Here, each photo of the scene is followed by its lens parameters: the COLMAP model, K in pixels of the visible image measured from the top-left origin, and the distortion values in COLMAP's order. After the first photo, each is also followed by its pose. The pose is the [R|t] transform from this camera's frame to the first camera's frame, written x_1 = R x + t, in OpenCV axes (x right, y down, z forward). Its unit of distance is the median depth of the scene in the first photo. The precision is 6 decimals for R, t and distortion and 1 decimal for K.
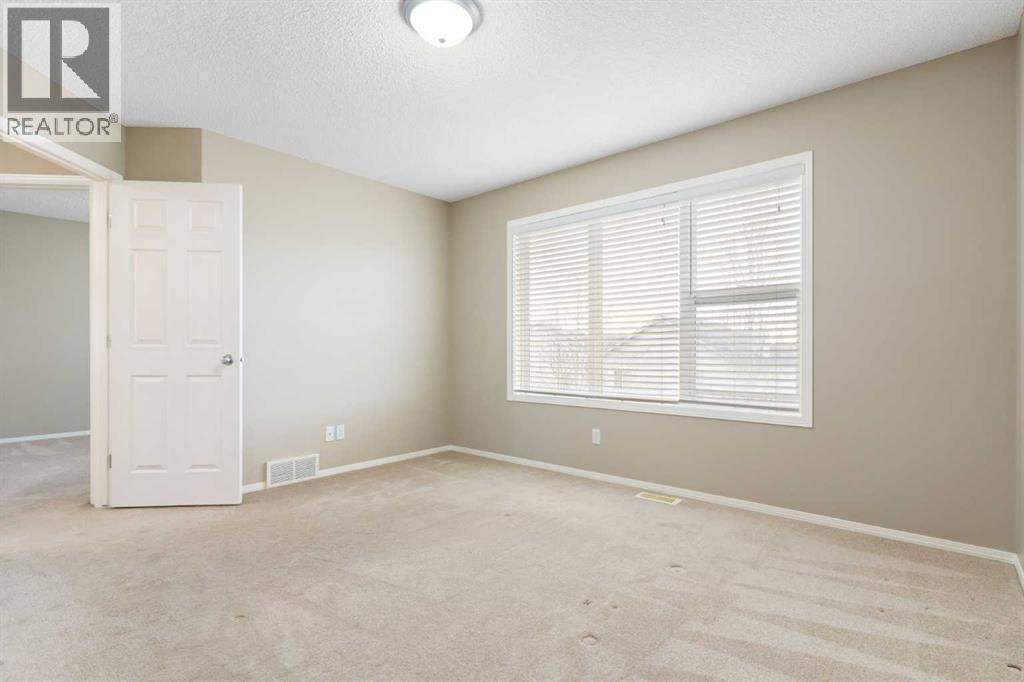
lens RADIAL K [[490.7, 0, 508.6], [0, 490.7, 345.9], [0, 0, 1]] dist [-0.003070, 0.000825]
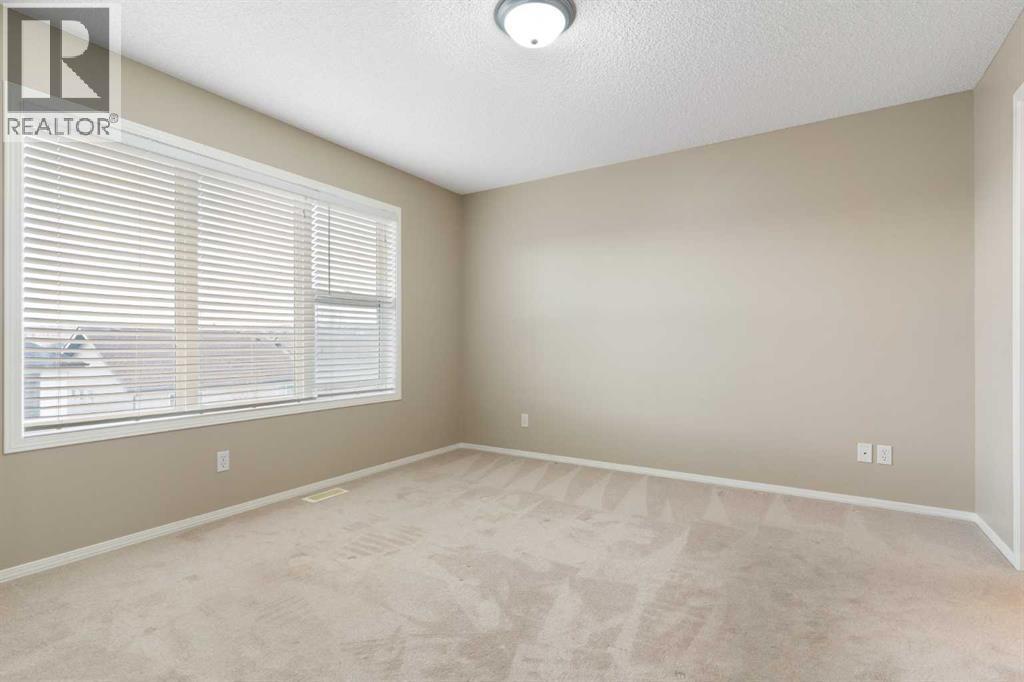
lens RADIAL K [[490.7, 0, 508.7], [0, 490.7, 341.5], [0, 0, 1]] dist [-0.003070, 0.000825]
pose [[-0.162065, 0.007182, 0.986754, -0.779996], [-0.002616, 0.999967, -0.007708, 0.005941], [-0.986777, -0.003830, -0.162041, 0.836451]]
